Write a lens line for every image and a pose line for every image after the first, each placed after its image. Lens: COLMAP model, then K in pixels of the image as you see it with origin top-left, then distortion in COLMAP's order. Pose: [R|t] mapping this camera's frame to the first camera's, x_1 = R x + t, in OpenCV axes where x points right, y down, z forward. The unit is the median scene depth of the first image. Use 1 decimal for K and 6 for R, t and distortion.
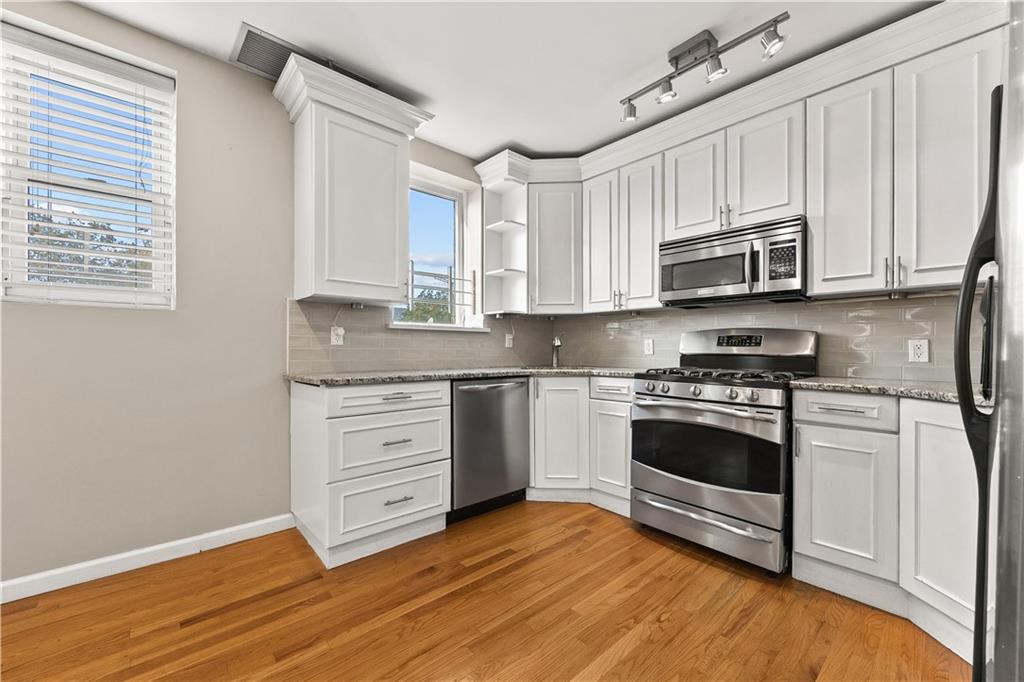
lens RADIAL K [[414.3, 0, 513.3], [0, 414.3, 347.3], [0, 0, 1]] dist [0.000565, 0.000024]
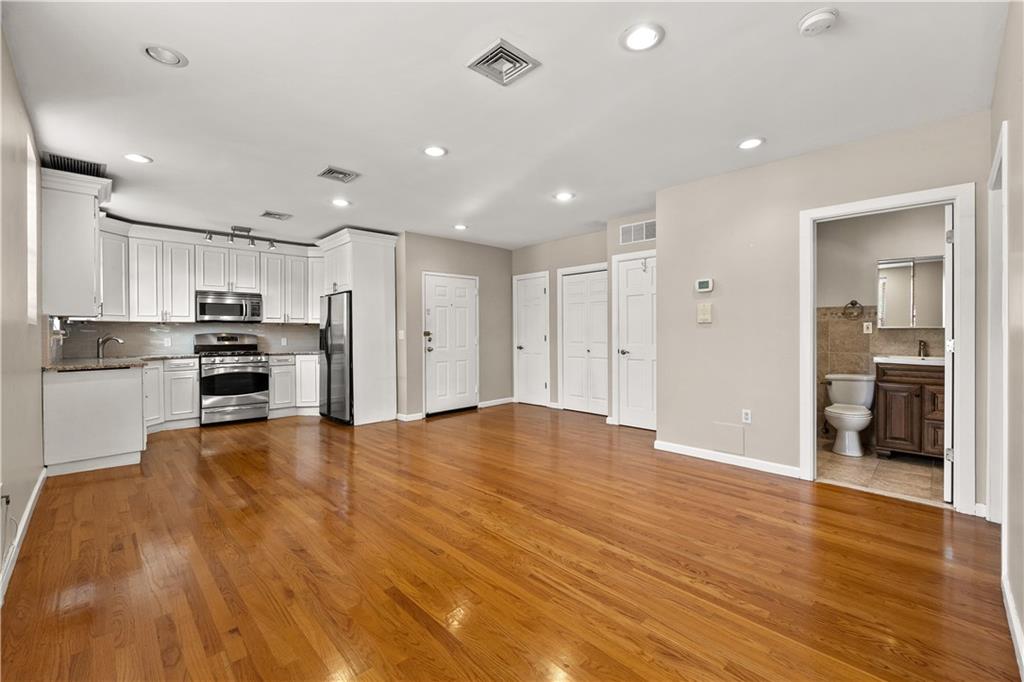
lens RADIAL K [[425.4, 0, 512.8], [0, 425.4, 336.3], [0, 0, 1]] dist [-0.000910, -0.000222]
pose [[-0.040176, -0.003397, 0.999187, -1.981877], [0.002715, 0.999990, 0.003509, -0.034631], [-0.999189, 0.002854, -0.040167, -0.526900]]
